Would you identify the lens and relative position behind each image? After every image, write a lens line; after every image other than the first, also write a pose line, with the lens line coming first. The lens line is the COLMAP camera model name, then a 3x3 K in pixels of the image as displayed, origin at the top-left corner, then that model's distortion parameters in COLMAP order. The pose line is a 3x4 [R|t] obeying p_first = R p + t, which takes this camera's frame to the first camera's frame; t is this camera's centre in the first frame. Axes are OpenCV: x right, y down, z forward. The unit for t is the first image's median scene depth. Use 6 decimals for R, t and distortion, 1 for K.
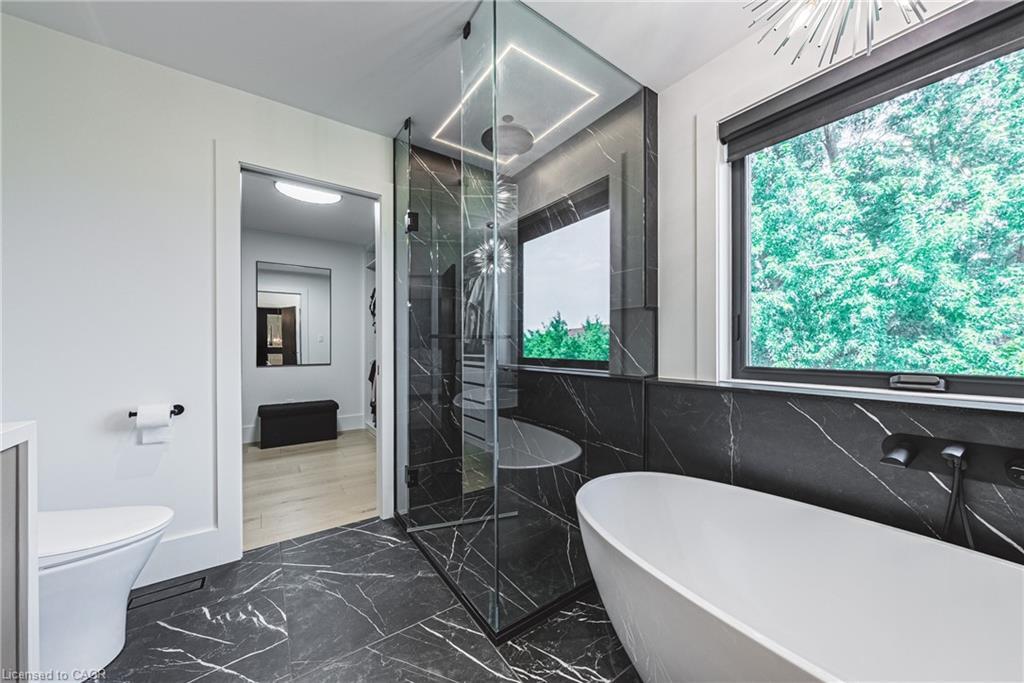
lens RADIAL K [[355.2, 0, 515.5], [0, 355.2, 344.3], [0, 0, 1]] dist [-0.001640, 0.000034]
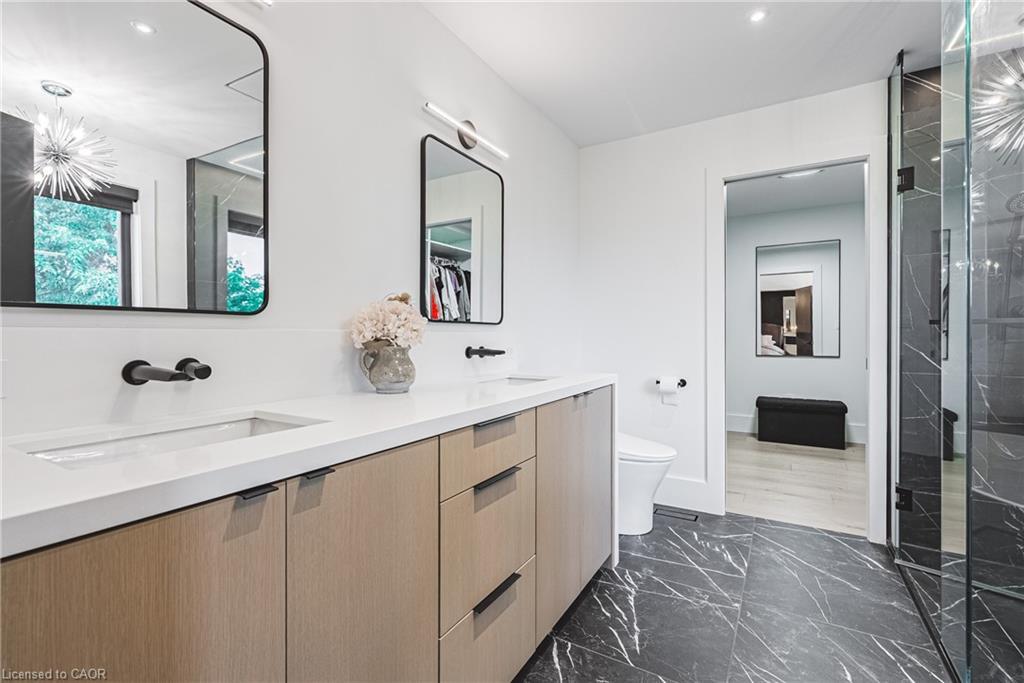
lens RADIAL K [[470.8, 0, 505.2], [0, 470.8, 341.4], [0, 0, 1]] dist [-0.003630, -0.001699]
pose [[0.395072, 0.014081, -0.918542, 0.340609], [0.004880, 0.999836, 0.017426, -0.003337], [0.918637, -0.011367, 0.394938, -0.257167]]
